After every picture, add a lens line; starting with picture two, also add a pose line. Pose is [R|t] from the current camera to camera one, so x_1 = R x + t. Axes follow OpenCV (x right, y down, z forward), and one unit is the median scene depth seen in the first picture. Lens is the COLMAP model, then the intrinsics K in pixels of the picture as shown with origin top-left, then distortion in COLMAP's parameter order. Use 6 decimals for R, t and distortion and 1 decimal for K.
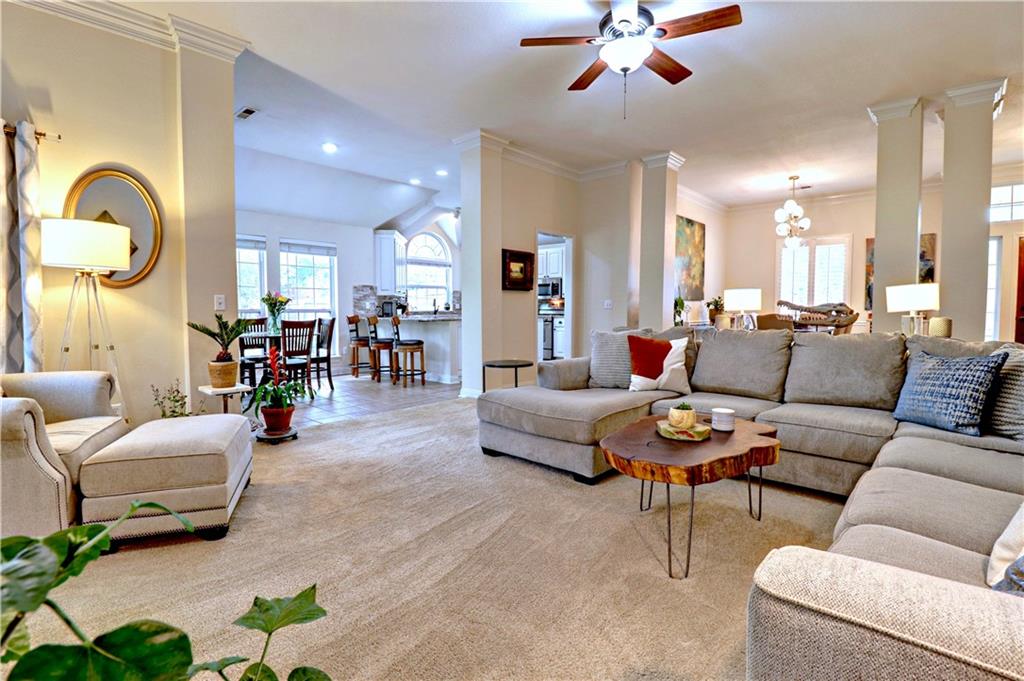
lens RADIAL K [[479.7, 0, 504.2], [0, 479.7, 336.1], [0, 0, 1]] dist [-0.010897, -0.006107]
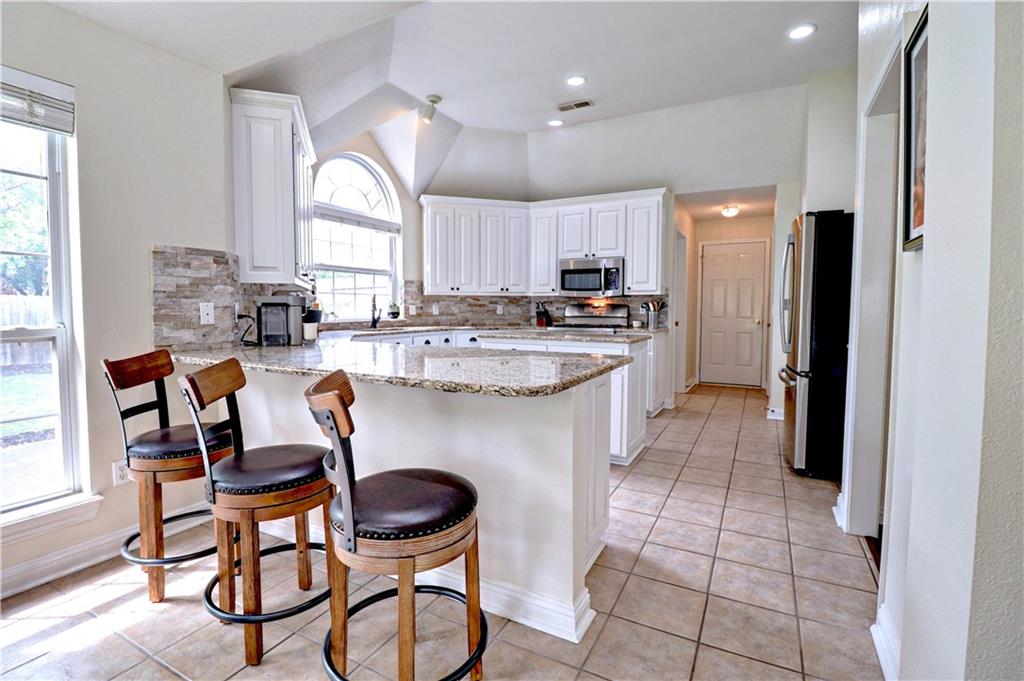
lens RADIAL K [[479.7, 0, 516.3], [0, 479.7, 332.3], [0, 0, 1]] dist [-0.010897, -0.006107]
pose [[0.964753, -0.012221, 0.262874, -0.165706], [0.013483, 0.999905, -0.002997, -0.046299], [-0.262812, 0.006436, 0.964826, 0.624982]]
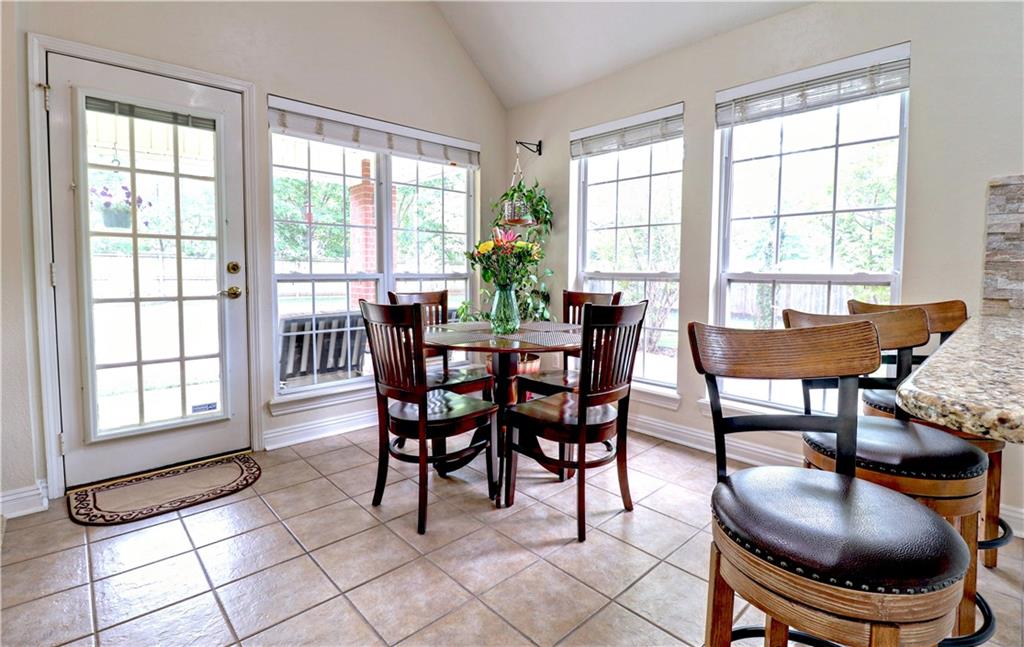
lens RADIAL K [[479.6, 0, 505.8], [0, 479.6, 297.7], [0, 0, 1]] dist [-0.012348, -0.004277]
pose [[-0.081990, 0.057663, -0.994964, -0.043084], [-0.059097, 0.996287, 0.062610, -0.042906], [0.994880, 0.063933, -0.078277, 0.732276]]
